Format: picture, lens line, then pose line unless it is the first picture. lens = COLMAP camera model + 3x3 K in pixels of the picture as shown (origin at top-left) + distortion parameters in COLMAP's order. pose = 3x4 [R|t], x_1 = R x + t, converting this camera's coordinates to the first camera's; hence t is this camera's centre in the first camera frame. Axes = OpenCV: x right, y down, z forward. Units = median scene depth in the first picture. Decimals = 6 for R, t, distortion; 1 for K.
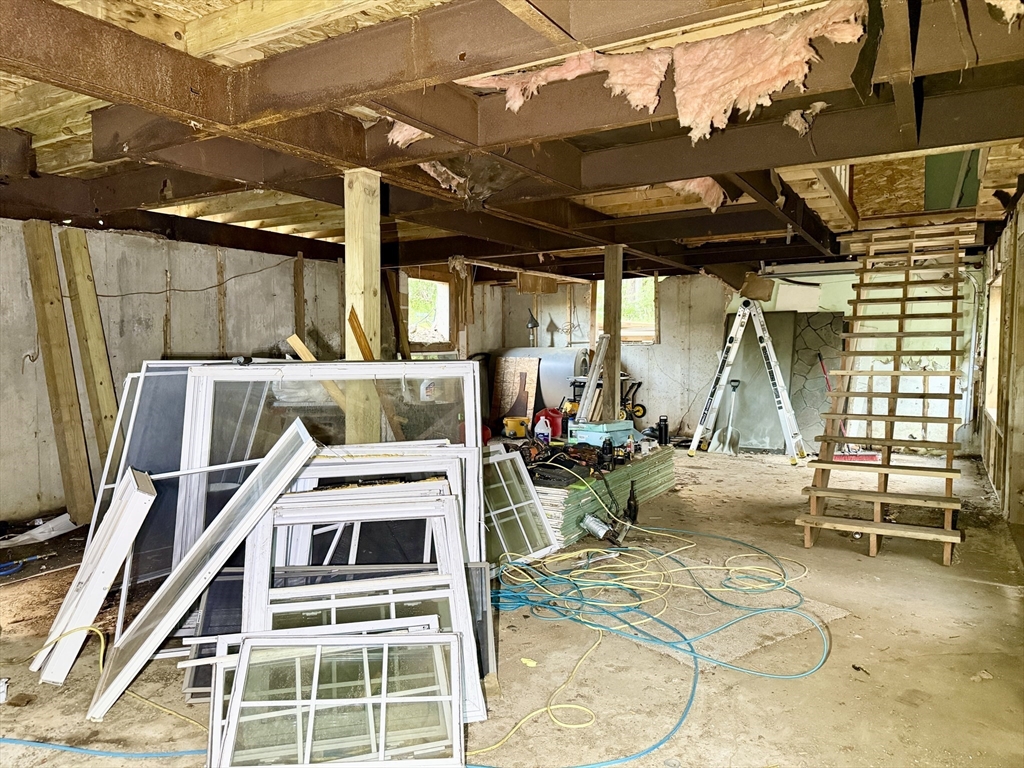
lens RADIAL K [[718.4, 0, 512.0], [0, 718.4, 384.0], [0, 0, 1]] dist [0.094070, -0.113671]
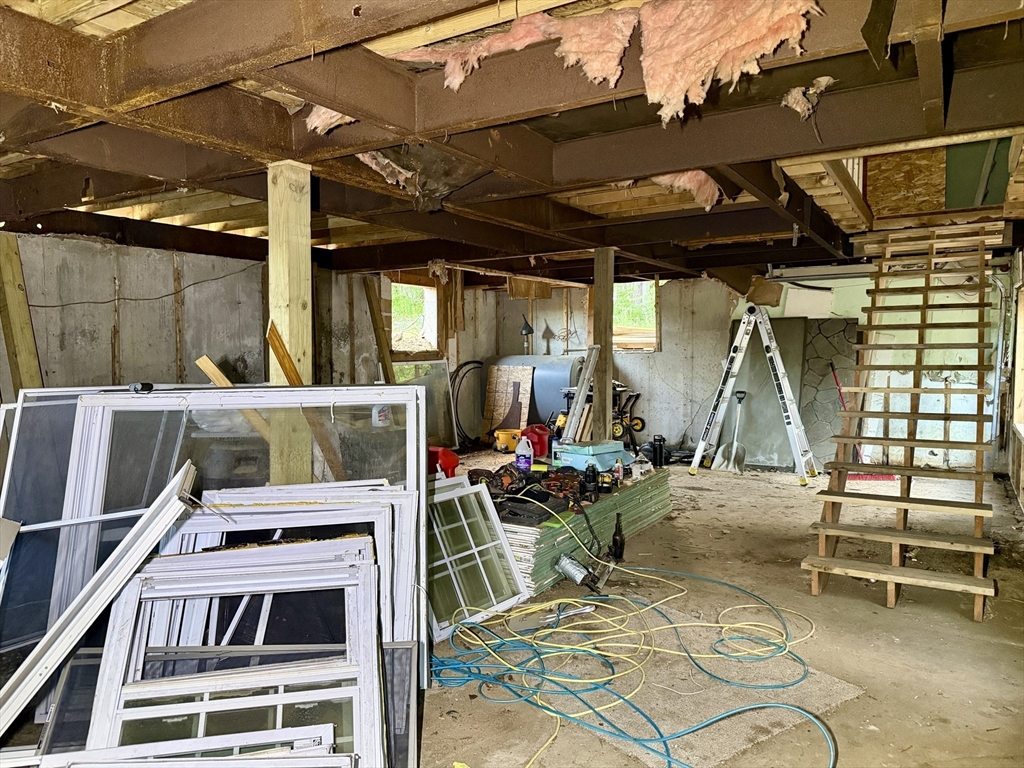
lens RADIAL K [[719.1, 0, 511.2], [0, 719.1, 382.6], [0, 0, 1]] dist [0.061934, -0.059412]
pose [[0.999806, -0.000850, -0.019665, 0.053527], [0.000788, 0.999995, -0.003166, -0.024111], [0.019667, 0.003150, 0.999802, 0.110569]]
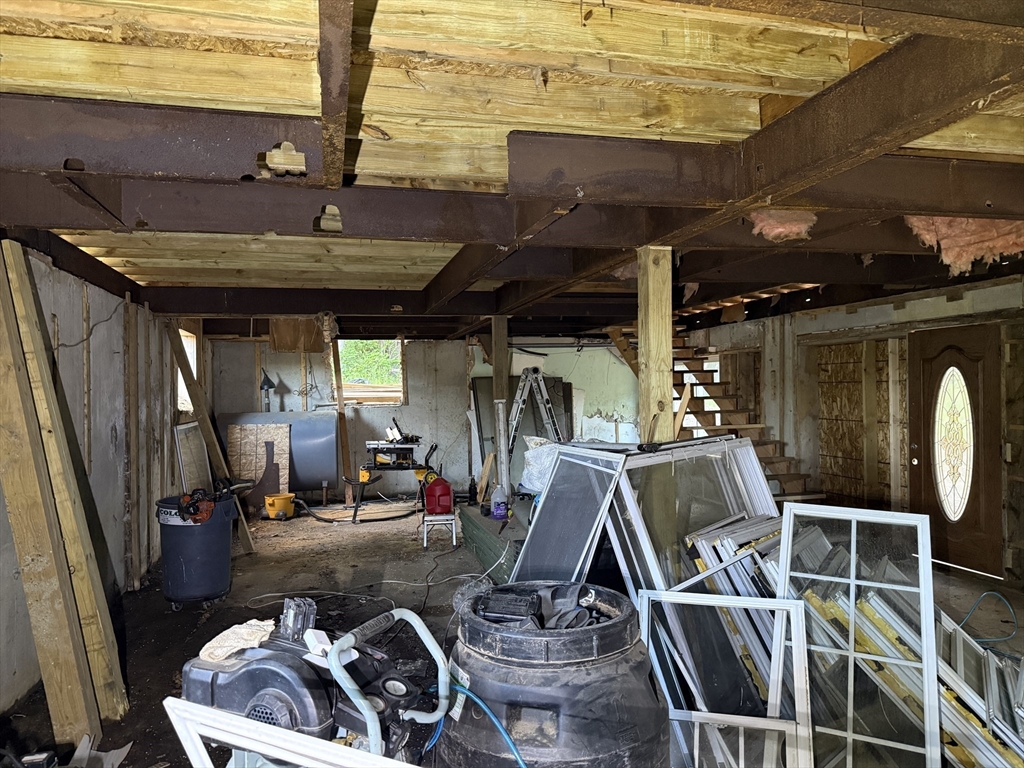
lens RADIAL K [[718.4, 0, 512.0], [0, 718.4, 384.0], [0, 0, 1]] dist [0.094070, -0.113671]
pose [[0.710390, -0.001478, 0.703807, -0.770106], [0.052271, 0.997347, -0.050665, -0.050611], [-0.701865, 0.072780, 0.708582, 0.333681]]
